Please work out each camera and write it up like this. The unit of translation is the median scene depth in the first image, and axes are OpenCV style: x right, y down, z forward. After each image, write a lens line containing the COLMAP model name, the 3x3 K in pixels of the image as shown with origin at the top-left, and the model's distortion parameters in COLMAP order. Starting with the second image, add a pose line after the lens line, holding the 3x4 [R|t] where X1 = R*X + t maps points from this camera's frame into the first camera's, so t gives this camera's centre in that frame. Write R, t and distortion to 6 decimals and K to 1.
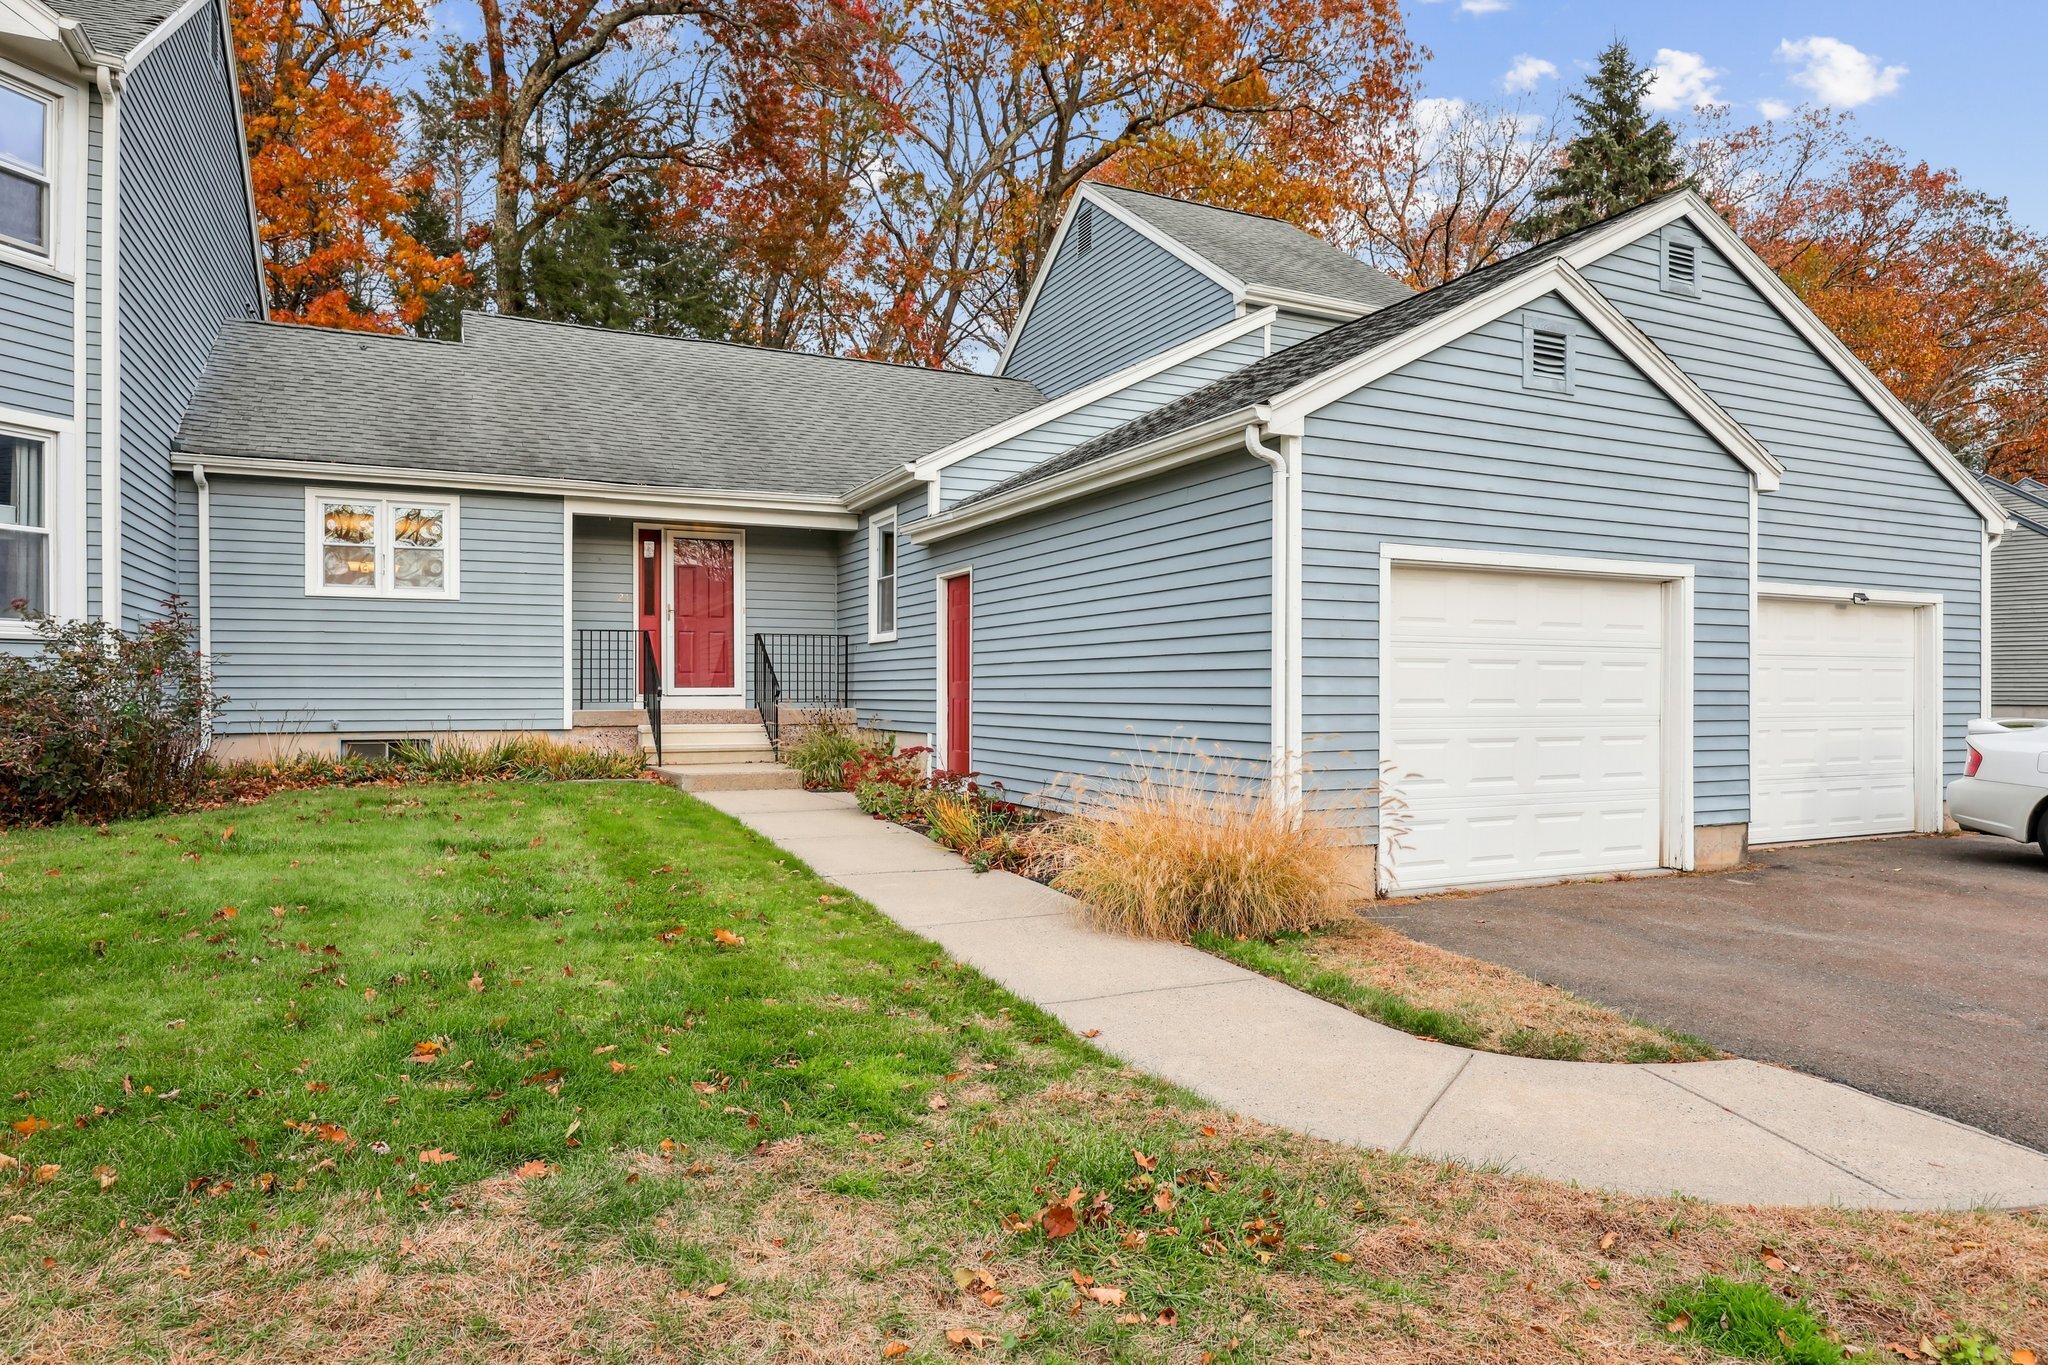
lens RADIAL K [[1226.6, 0, 1025.0], [0, 1226.6, 688.3], [0, 0, 1]] dist [-0.006414, -0.000119]
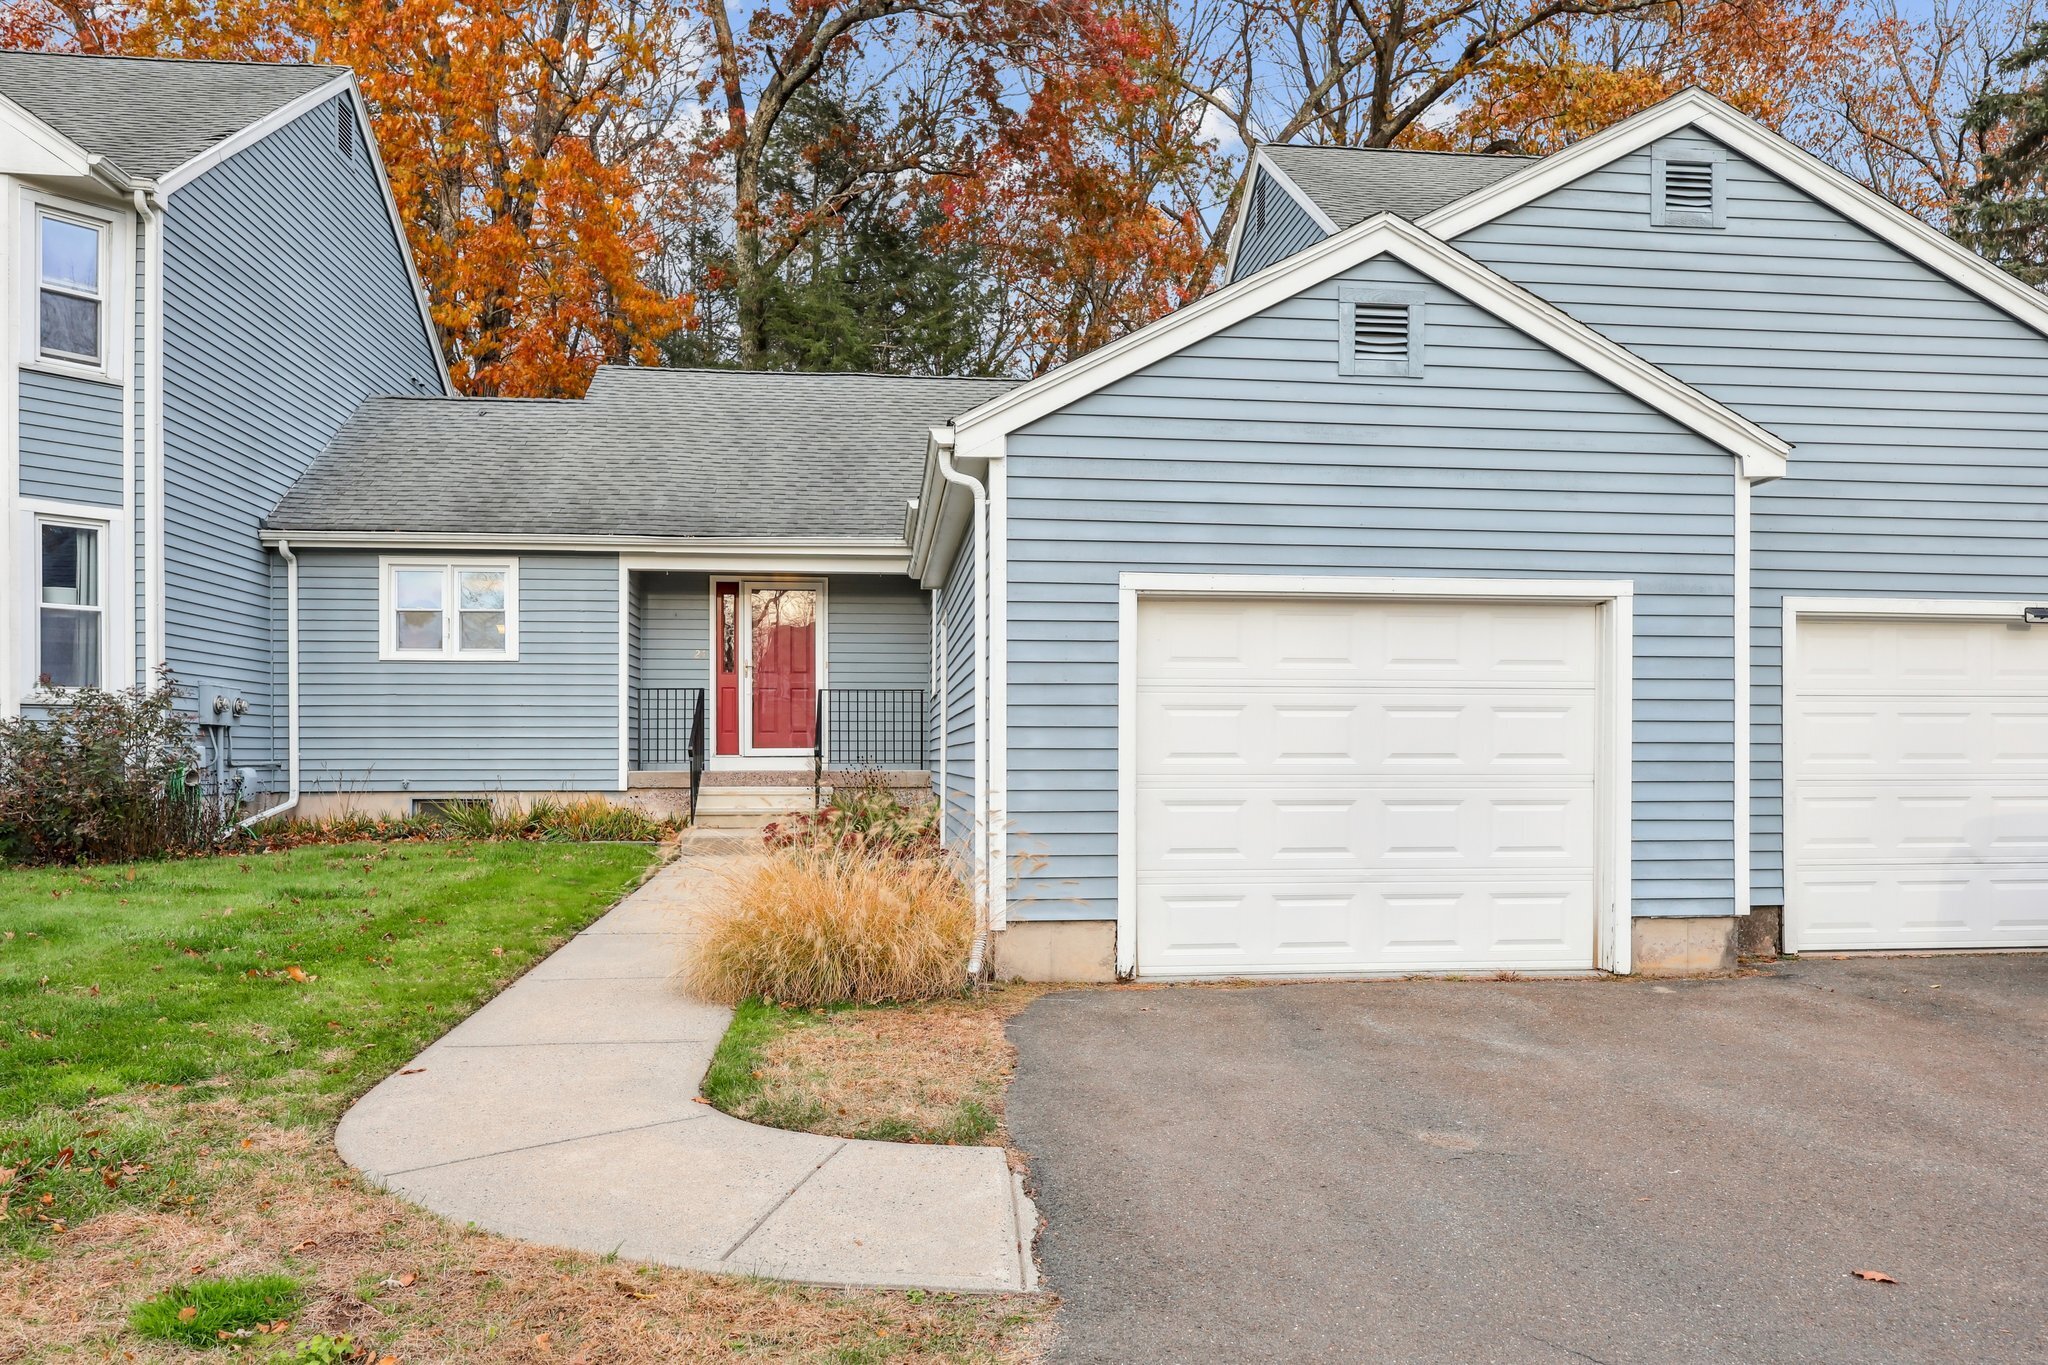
lens RADIAL K [[1465.6, 0, 1047.9], [0, 1465.6, 759.9], [0, 0, 1]] dist [-0.004281, -0.008173]
pose [[0.947101, -0.001189, -0.320935, 0.414912], [0.002320, 0.999992, 0.003143, 0.007684], [0.320929, -0.003721, 0.947096, 0.001808]]
